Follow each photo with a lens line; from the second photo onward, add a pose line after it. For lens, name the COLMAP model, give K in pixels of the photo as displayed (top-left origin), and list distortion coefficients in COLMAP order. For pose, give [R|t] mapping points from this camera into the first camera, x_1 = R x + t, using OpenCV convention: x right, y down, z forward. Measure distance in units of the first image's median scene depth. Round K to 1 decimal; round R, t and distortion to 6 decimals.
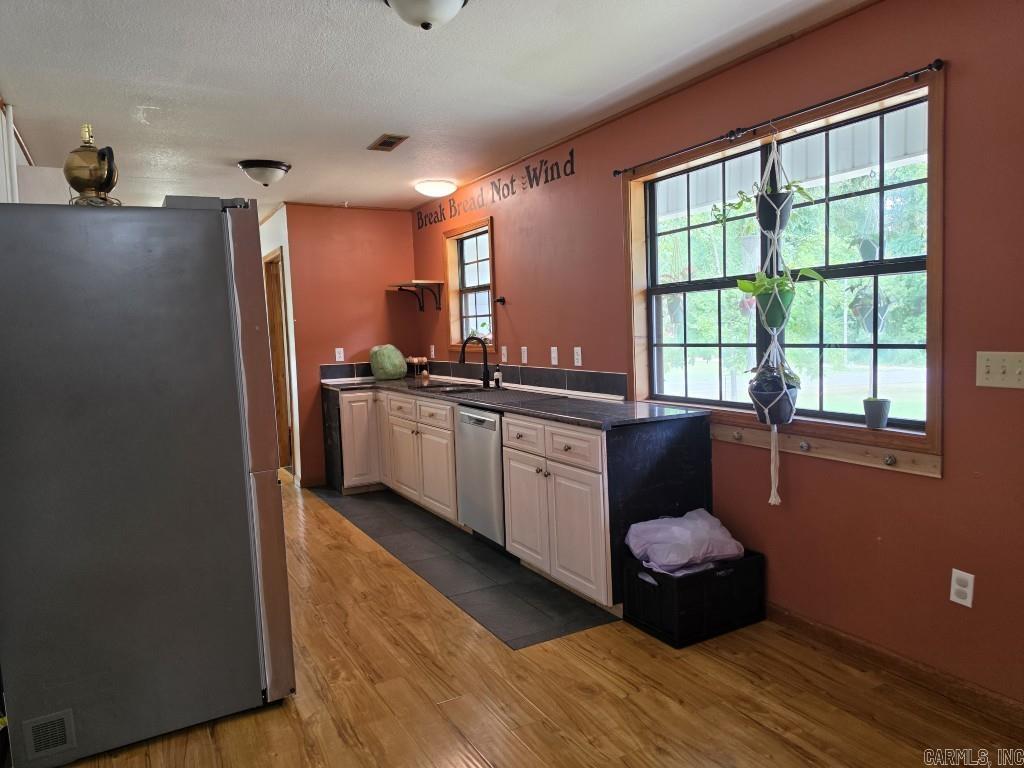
lens RADIAL K [[709.6, 0, 522.2], [0, 709.6, 383.9], [0, 0, 1]] dist [0.040248, -0.034135]
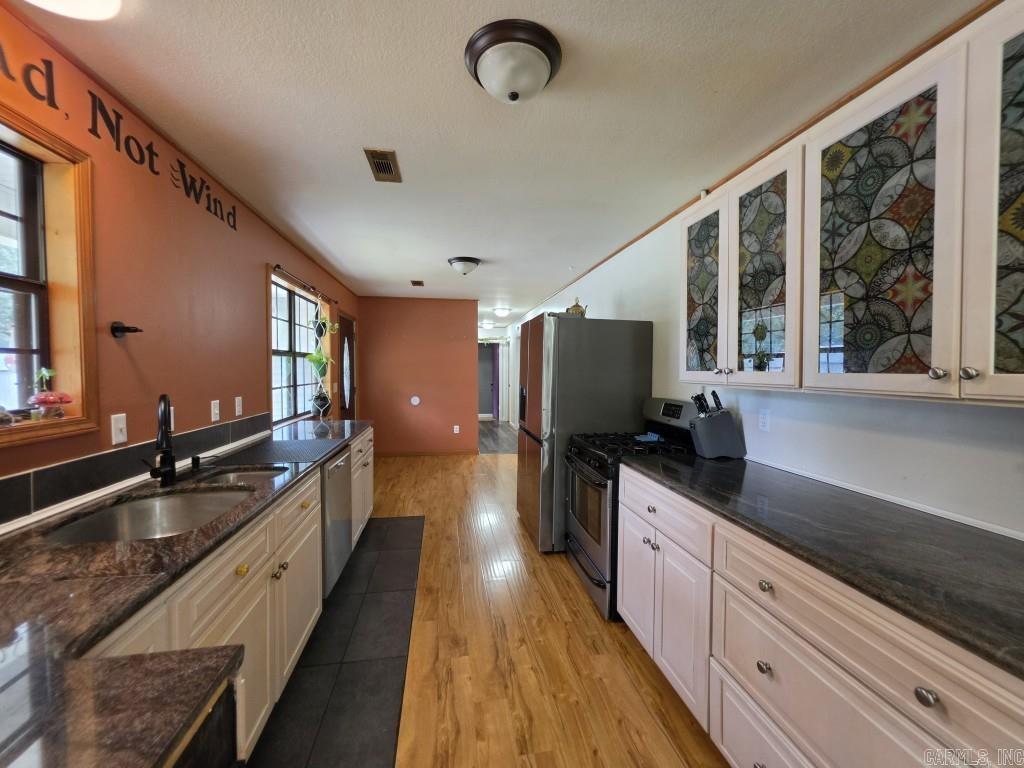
lens RADIAL K [[413.1, 0, 515.1], [0, 413.1, 380.0], [0, 0, 1]] dist [-0.003527, -0.000313]
pose [[-0.942031, 0.021907, 0.334811, -0.660796], [0.055589, 0.994266, 0.091348, -0.143872], [-0.330890, 0.104664, -0.937847, 1.889063]]
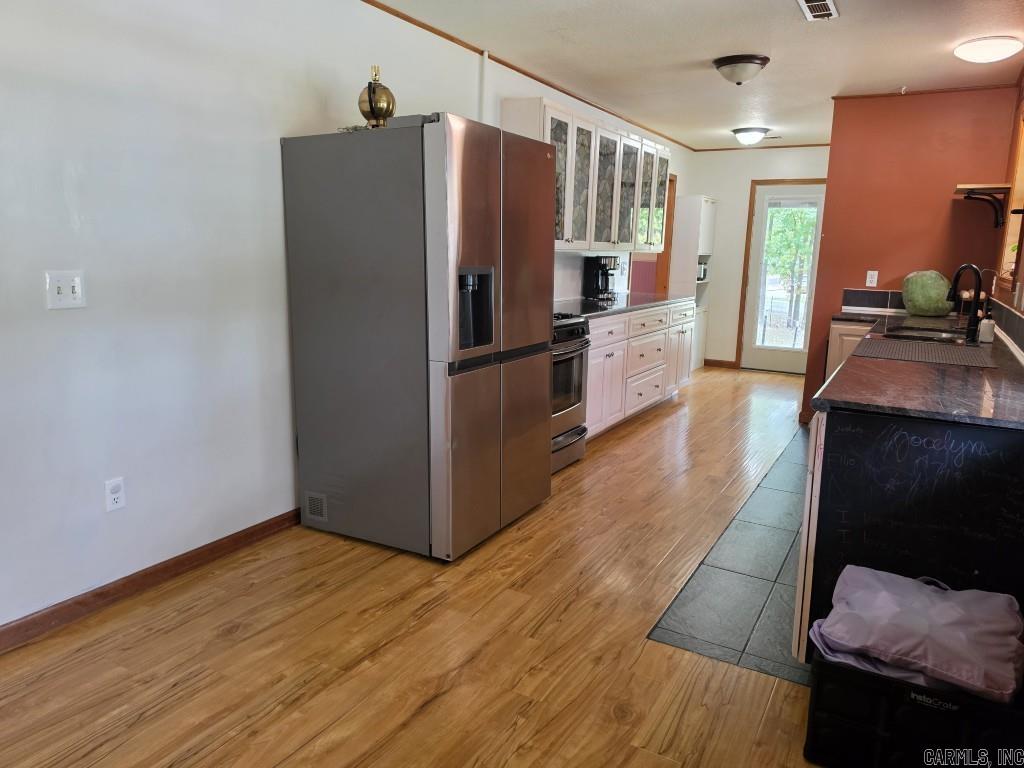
lens RADIAL K [[709.6, 0, 517.0], [0, 709.6, 380.2], [0, 0, 1]] dist [0.040248, -0.034135]
pose [[0.518657, 0.203581, -0.830391, 0.491245], [-0.110677, 0.979053, 0.170900, -0.042781], [0.847789, 0.003267, 0.530324, 0.385559]]
